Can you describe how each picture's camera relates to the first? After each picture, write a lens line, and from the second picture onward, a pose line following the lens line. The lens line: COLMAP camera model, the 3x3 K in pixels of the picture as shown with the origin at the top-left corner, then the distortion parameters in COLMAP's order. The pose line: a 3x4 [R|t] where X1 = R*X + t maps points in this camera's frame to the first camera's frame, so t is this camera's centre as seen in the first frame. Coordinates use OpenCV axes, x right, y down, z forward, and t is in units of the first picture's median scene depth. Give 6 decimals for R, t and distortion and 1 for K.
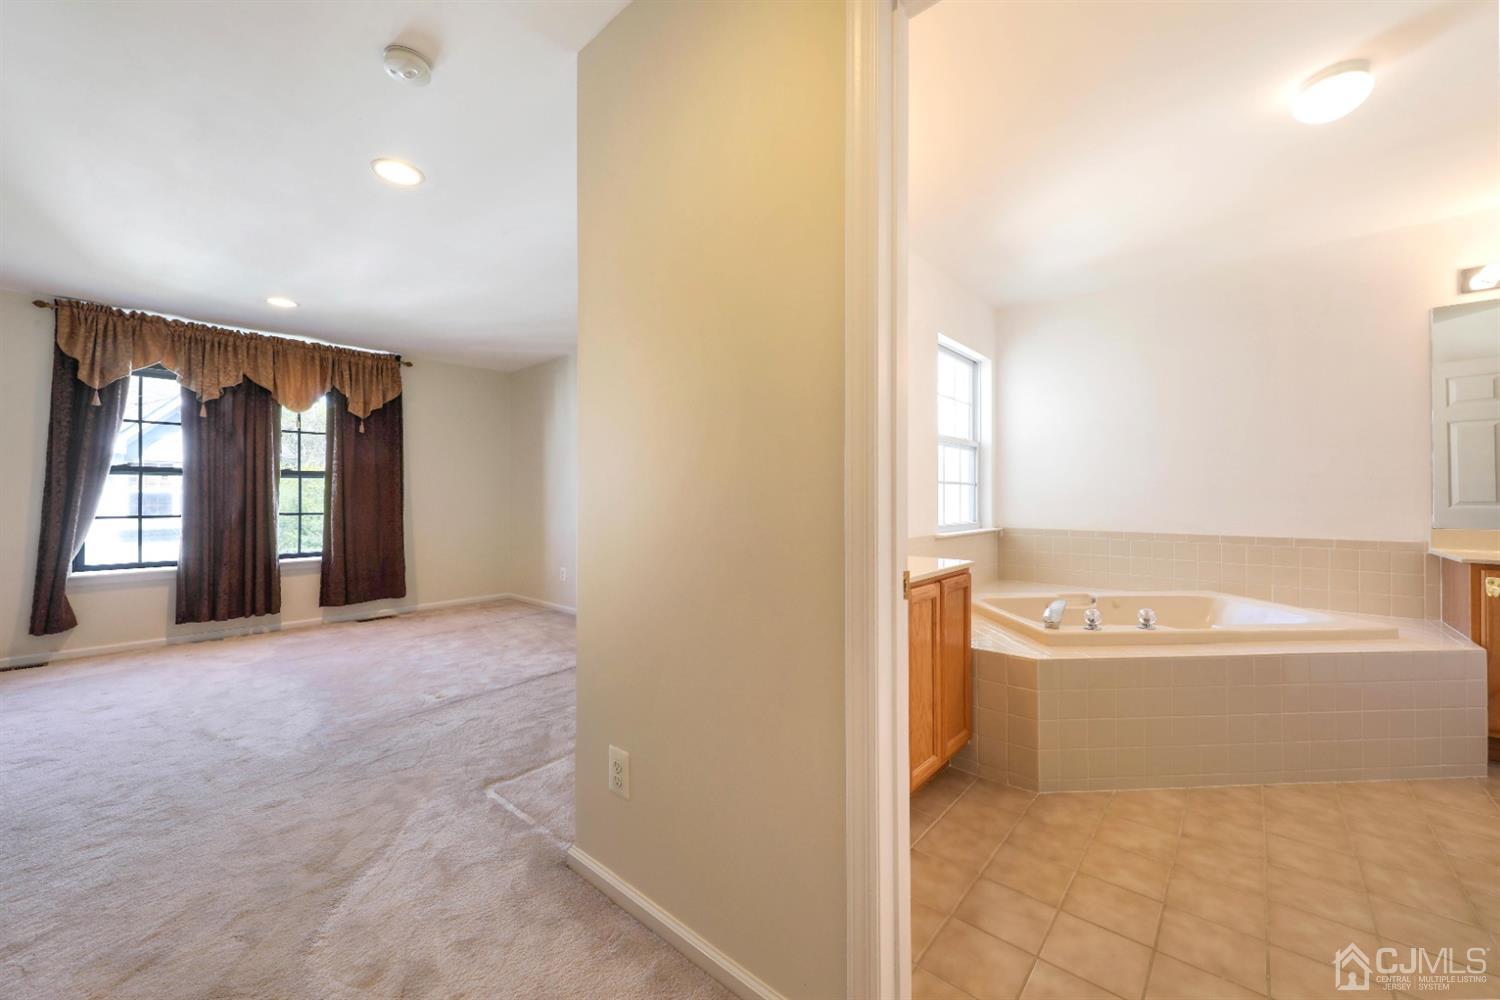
lens RADIAL K [[596.2, 0, 753.2], [0, 596.2, 488.8], [0, 0, 1]] dist [0.003392, -0.001563]
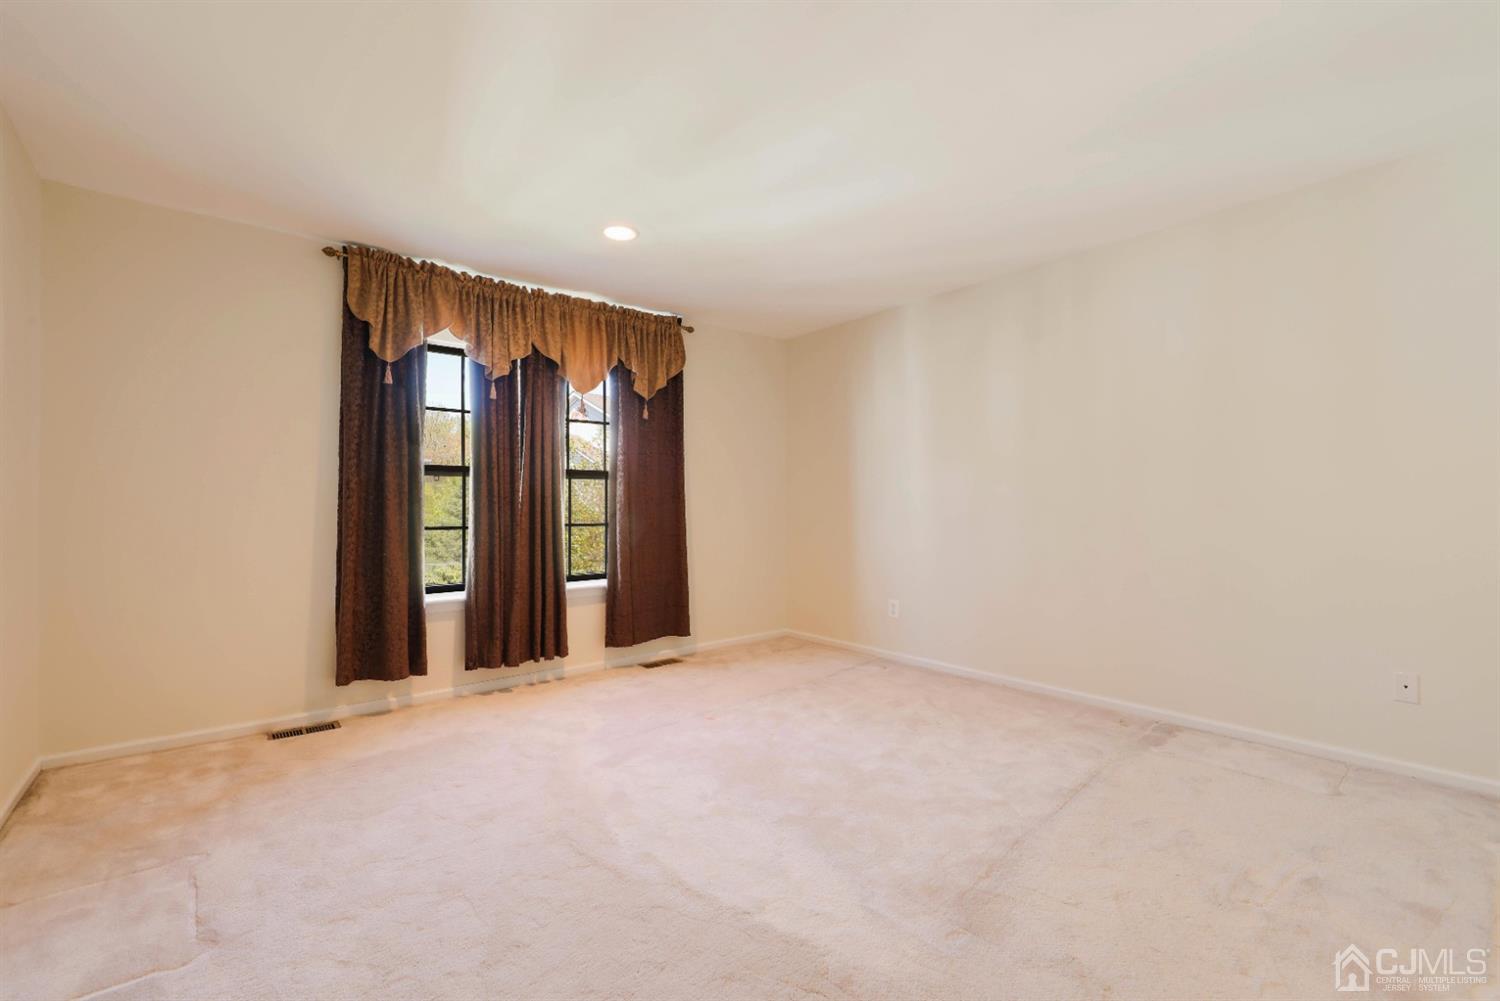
lens RADIAL K [[674.7, 0, 748.9], [0, 674.7, 491.8], [0, 0, 1]] dist [0.012955, -0.000044]
pose [[0.987156, -0.005467, -0.159665, -0.447644], [0.005084, 0.999983, -0.002805, 0.002380], [0.159677, 0.001957, 0.987167, 0.193691]]
